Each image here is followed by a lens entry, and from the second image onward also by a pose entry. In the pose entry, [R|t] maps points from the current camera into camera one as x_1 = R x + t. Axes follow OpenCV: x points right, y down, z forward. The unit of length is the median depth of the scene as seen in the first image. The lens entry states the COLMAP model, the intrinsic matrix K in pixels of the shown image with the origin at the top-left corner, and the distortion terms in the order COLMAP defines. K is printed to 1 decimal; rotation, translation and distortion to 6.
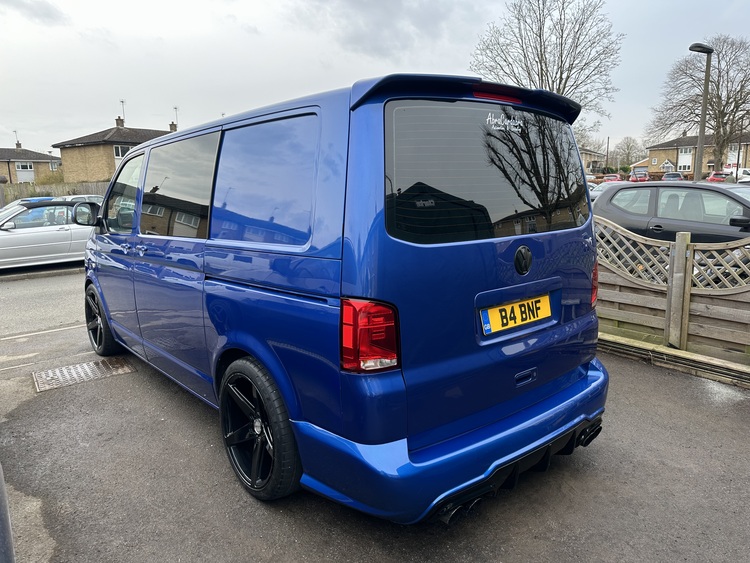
lens RADIAL K [[529.9, 0, 370.3], [0, 529.9, 278.4], [0, 0, 1]] dist [0.024035, 0.000524]
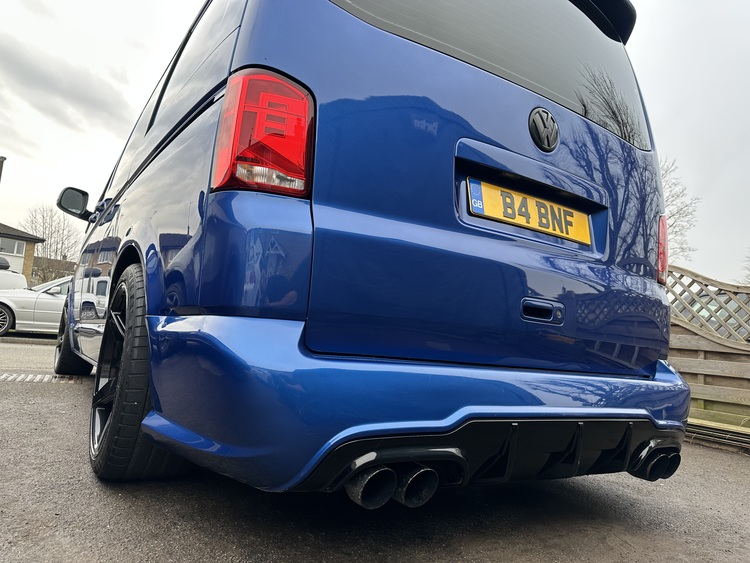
lens RADIAL K [[529.9, 0, 378.0], [0, 529.9, 282.8], [0, 0, 1]] dist [0.024035, 0.000524]
pose [[0.988745, 0.090436, -0.119185, 0.155663], [-0.119196, 0.957623, -0.262204, 0.297620], [0.090422, 0.273459, 0.957624, 0.346143]]
